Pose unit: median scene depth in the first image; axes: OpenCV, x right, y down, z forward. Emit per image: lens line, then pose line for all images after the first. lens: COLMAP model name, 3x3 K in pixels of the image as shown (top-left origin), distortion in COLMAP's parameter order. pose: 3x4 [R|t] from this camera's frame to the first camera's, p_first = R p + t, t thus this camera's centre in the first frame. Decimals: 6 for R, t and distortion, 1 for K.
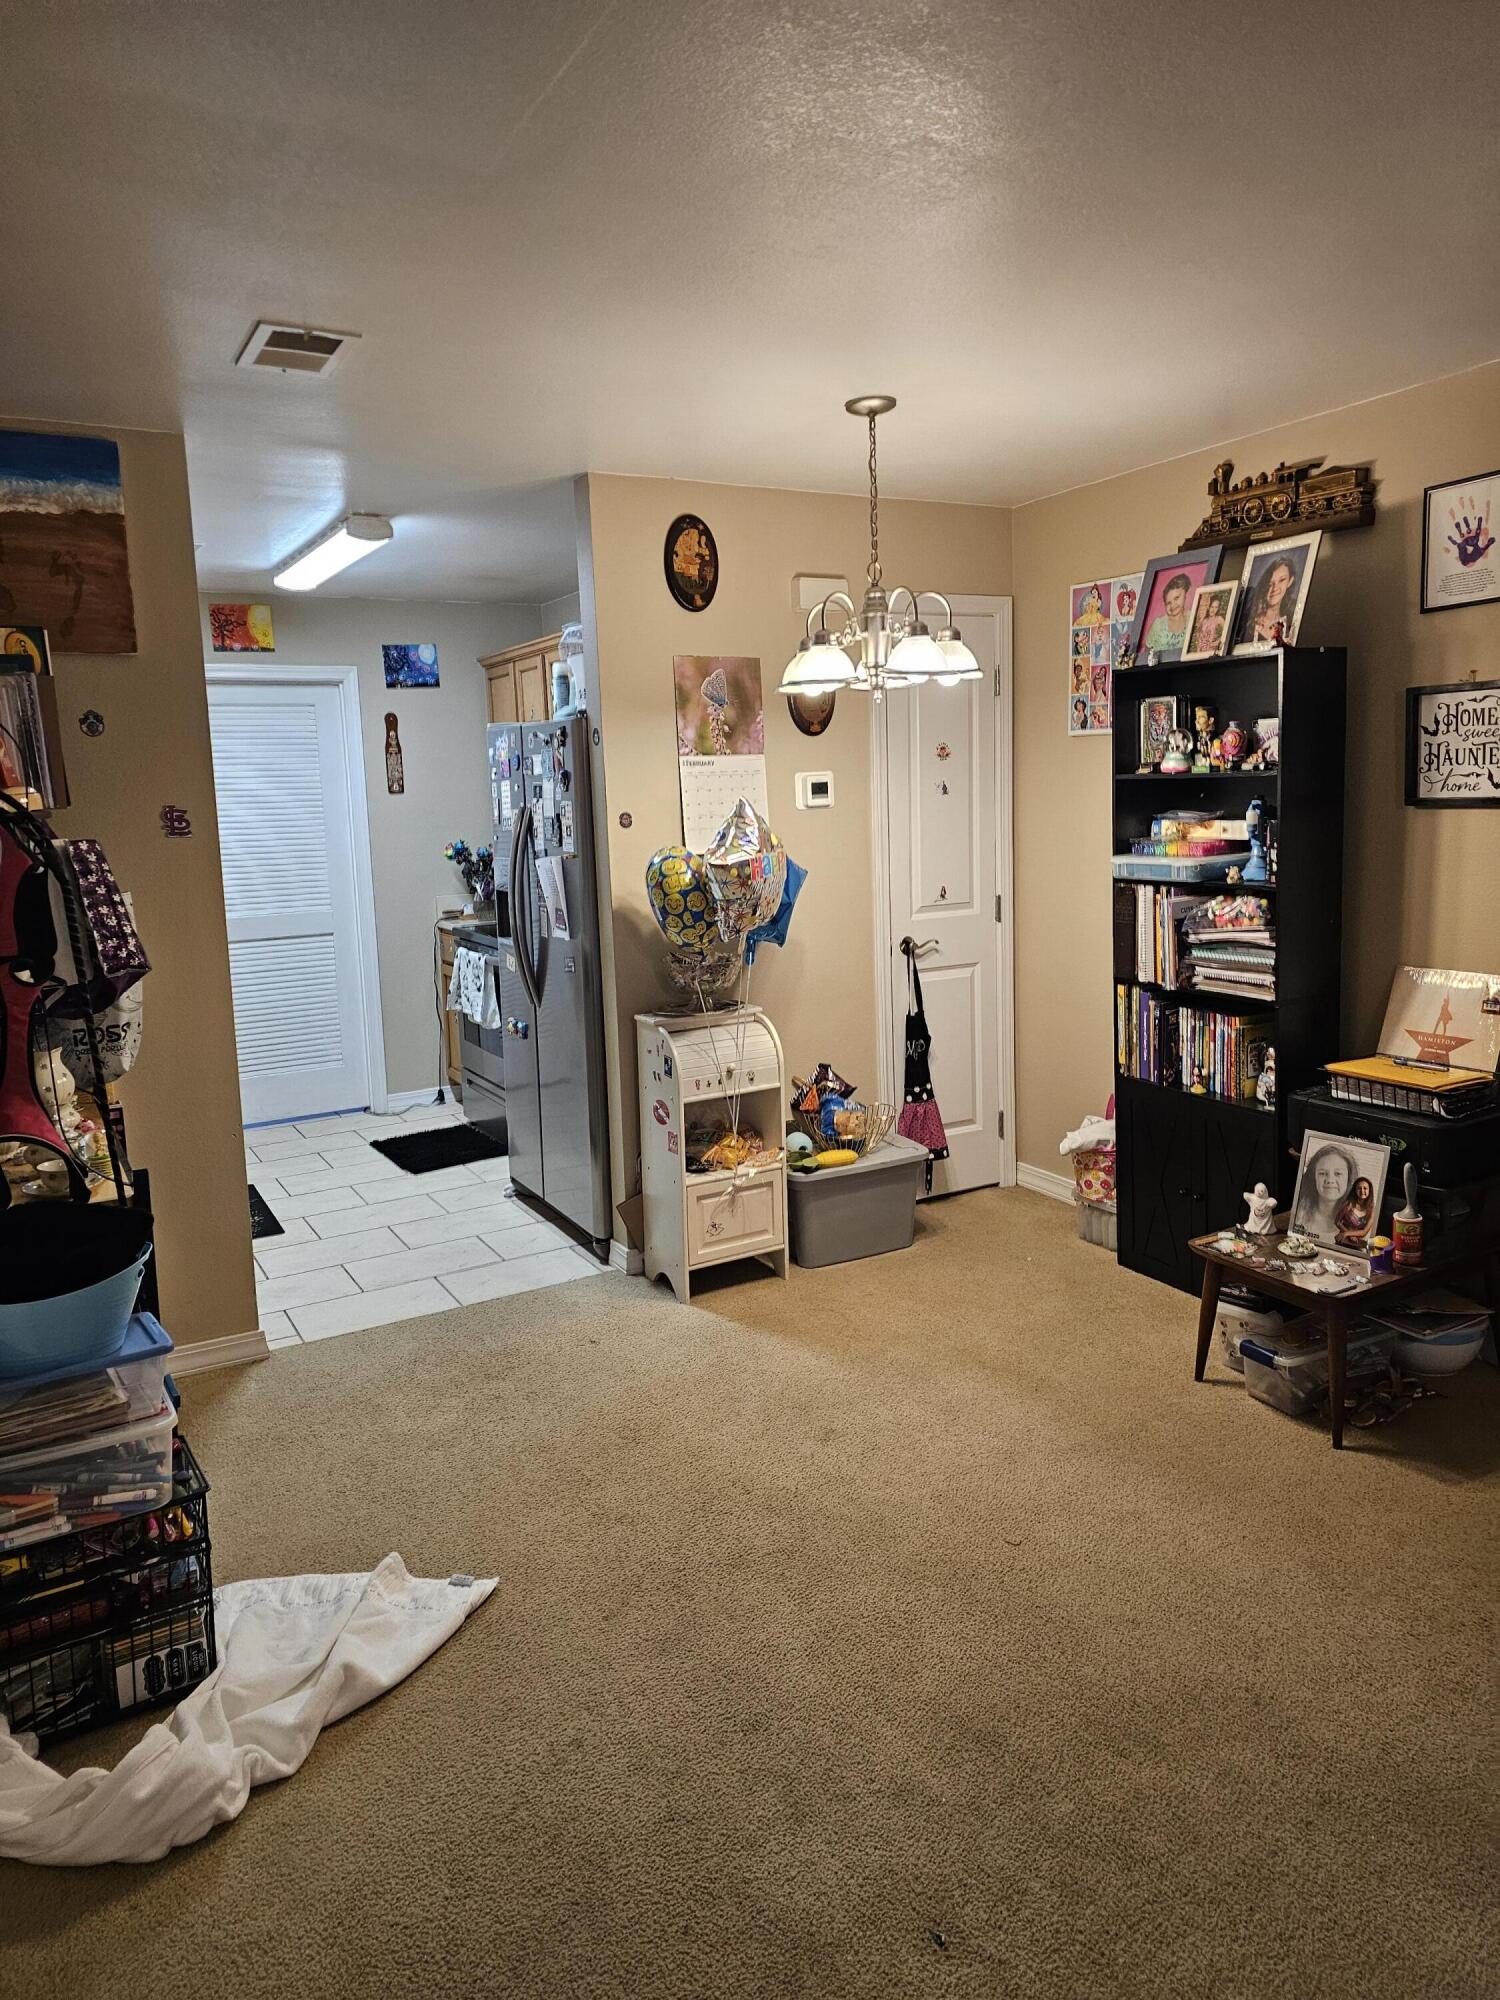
lens RADIAL K [[1340.9, 0, 752.3], [0, 1340.9, 994.9], [0, 0, 1]] dist [0.001288, -0.008796]
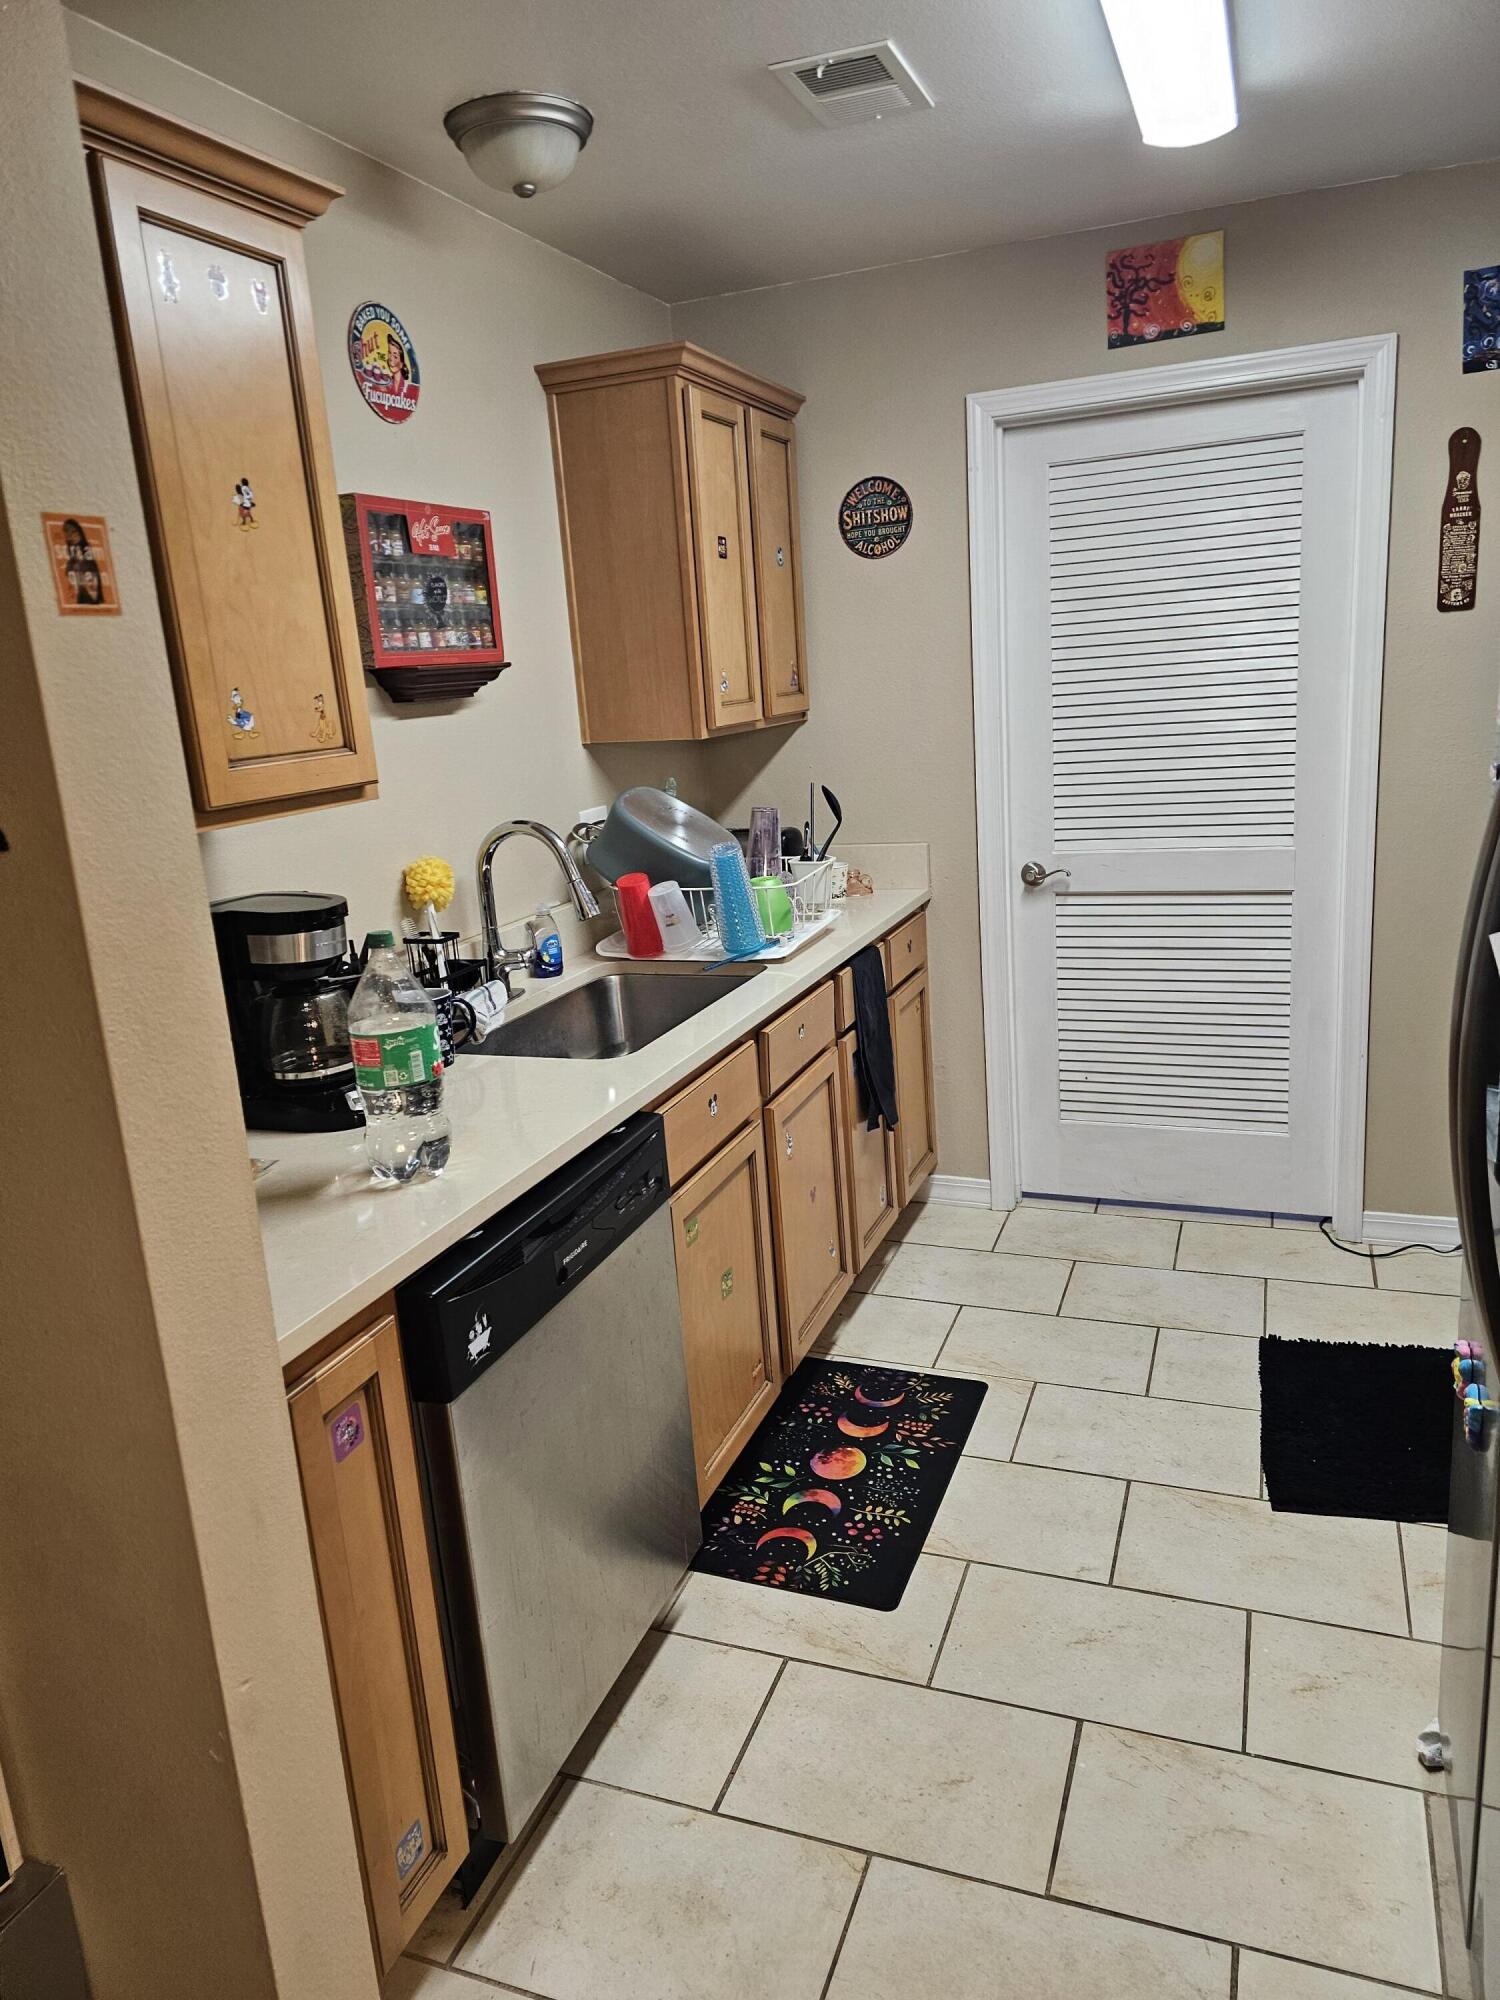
lens RADIAL K [[1340.9, 0, 751.5], [0, 1340.9, 990.9], [0, 0, 1]] dist [0.001288, -0.008796]
pose [[0.642115, 0.169408, -0.747656, -0.053817], [-0.066291, 0.983895, 0.166003, -0.082513], [0.763736, -0.057030, 0.643004, 0.514707]]
